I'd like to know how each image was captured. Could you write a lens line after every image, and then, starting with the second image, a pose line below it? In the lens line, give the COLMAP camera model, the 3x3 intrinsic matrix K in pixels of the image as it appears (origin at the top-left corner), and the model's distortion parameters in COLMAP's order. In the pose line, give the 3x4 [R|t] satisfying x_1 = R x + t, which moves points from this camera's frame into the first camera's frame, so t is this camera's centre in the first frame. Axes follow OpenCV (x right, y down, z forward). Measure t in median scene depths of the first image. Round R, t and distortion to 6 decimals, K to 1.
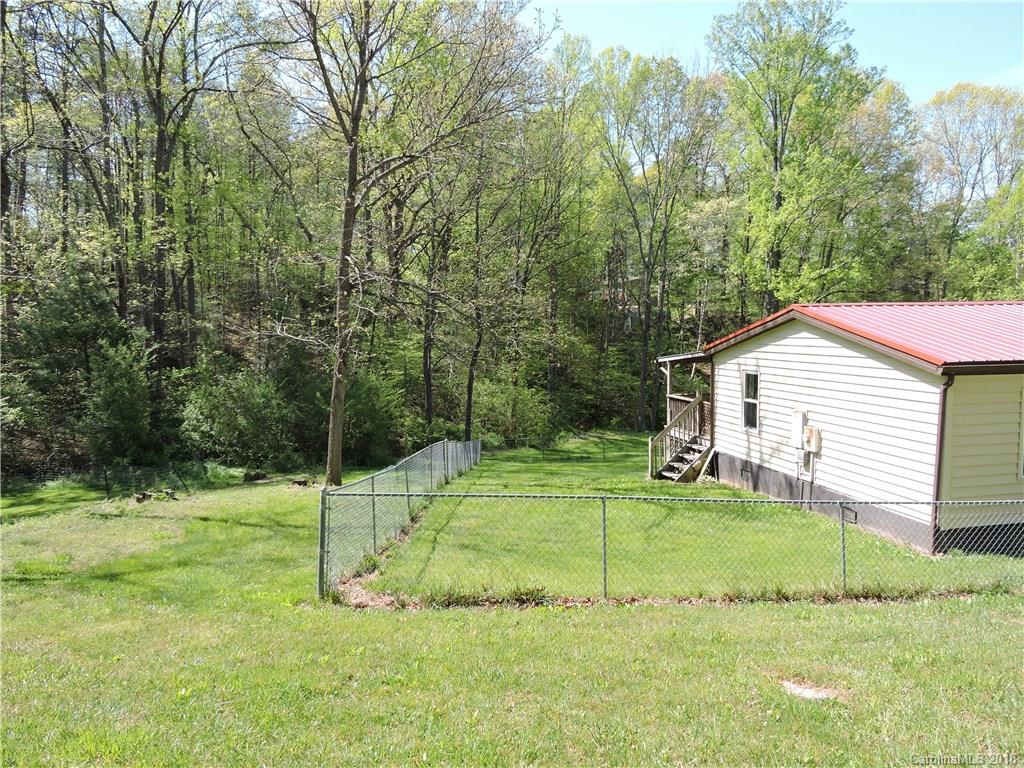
lens RADIAL K [[729.6, 0, 513.5], [0, 729.6, 389.6], [0, 0, 1]] dist [0.000603, -0.010018]
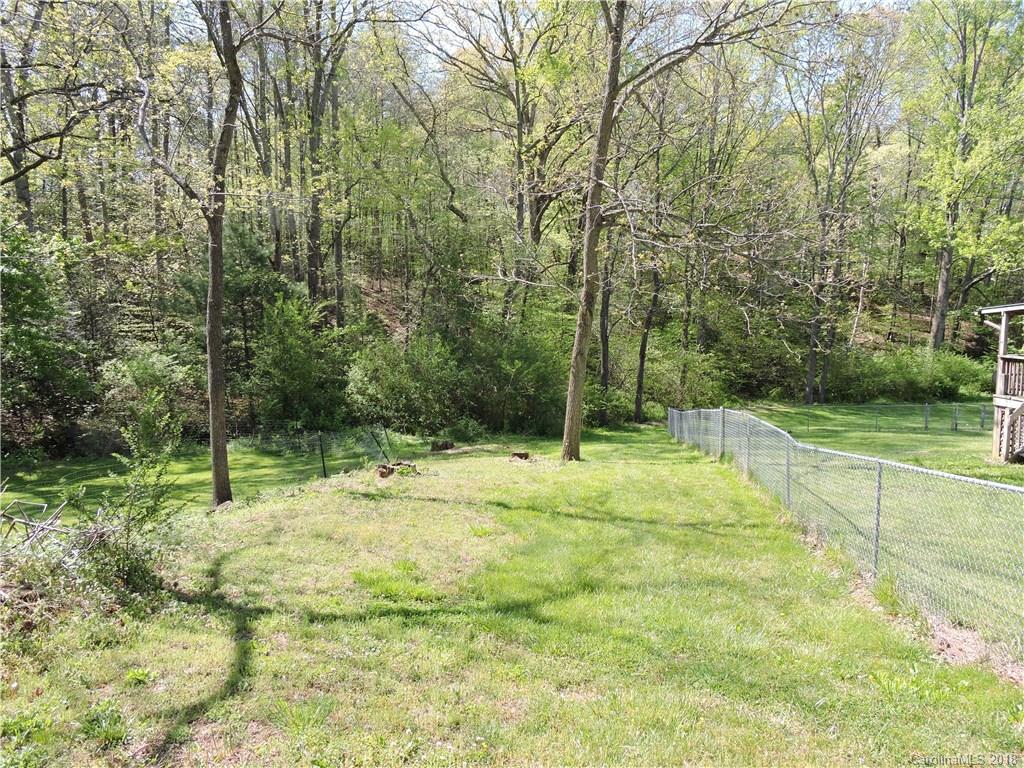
lens RADIAL K [[729.6, 0, 514.2], [0, 729.6, 383.3], [0, 0, 1]] dist [0.000603, -0.010018]
pose [[0.993300, 0.014565, -0.114644, -0.130418], [-0.010845, 0.999397, 0.032999, 0.010220], [0.115056, -0.031535, 0.992858, 0.099738]]
